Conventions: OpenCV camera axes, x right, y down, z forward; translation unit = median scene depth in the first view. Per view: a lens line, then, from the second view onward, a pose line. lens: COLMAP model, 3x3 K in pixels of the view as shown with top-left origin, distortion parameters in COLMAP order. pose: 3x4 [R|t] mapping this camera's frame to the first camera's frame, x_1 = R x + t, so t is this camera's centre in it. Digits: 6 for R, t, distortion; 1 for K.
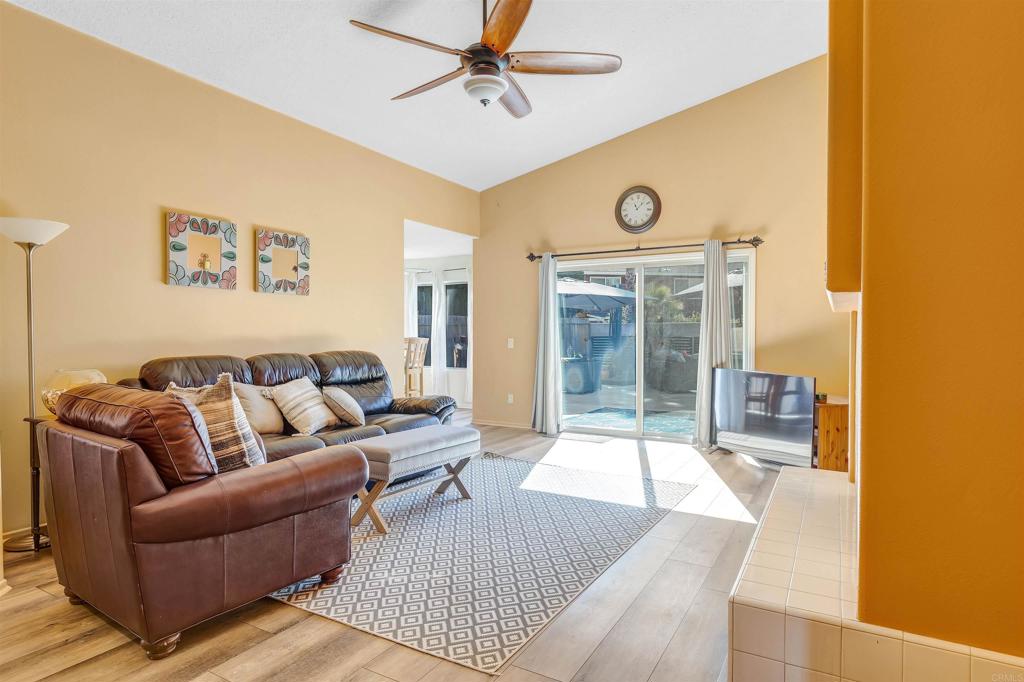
lens RADIAL K [[576.1, 0, 512.0], [0, 576.1, 341.0], [0, 0, 1]] dist [-0.000718, -0.000107]
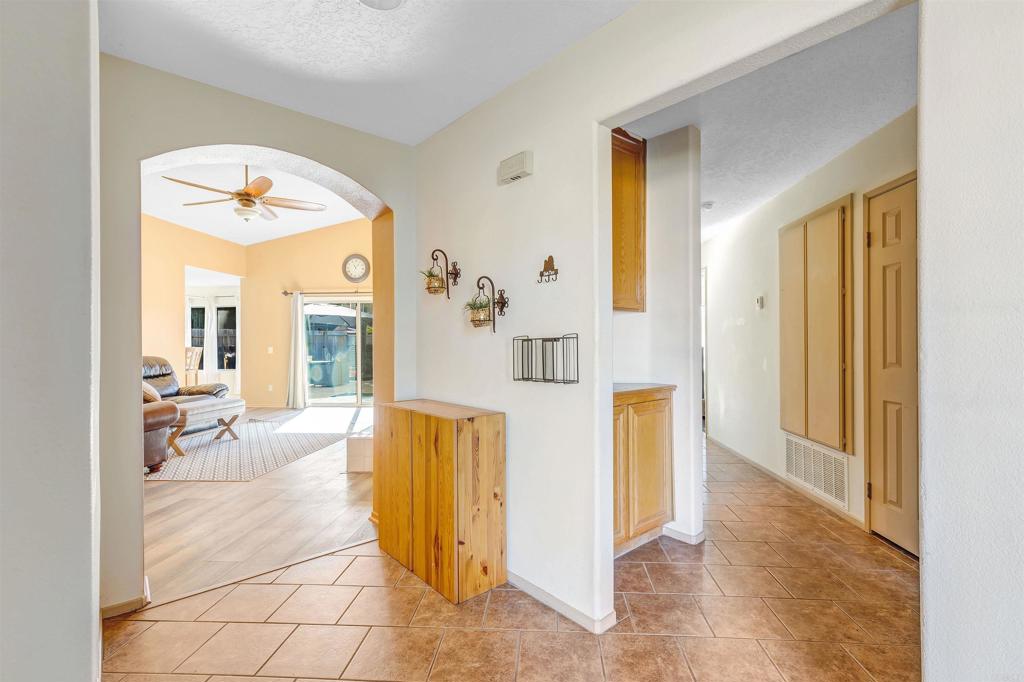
lens RADIAL K [[459.3, 0, 512.0], [0, 459.3, 341.0], [0, 0, 1]] dist [0.003027, 0.000033]
pose [[0.894466, -0.004030, 0.447117, 0.028624], [0.011287, 0.999844, -0.013568, 0.003602], [-0.446993, 0.017183, 0.894372, -0.382447]]
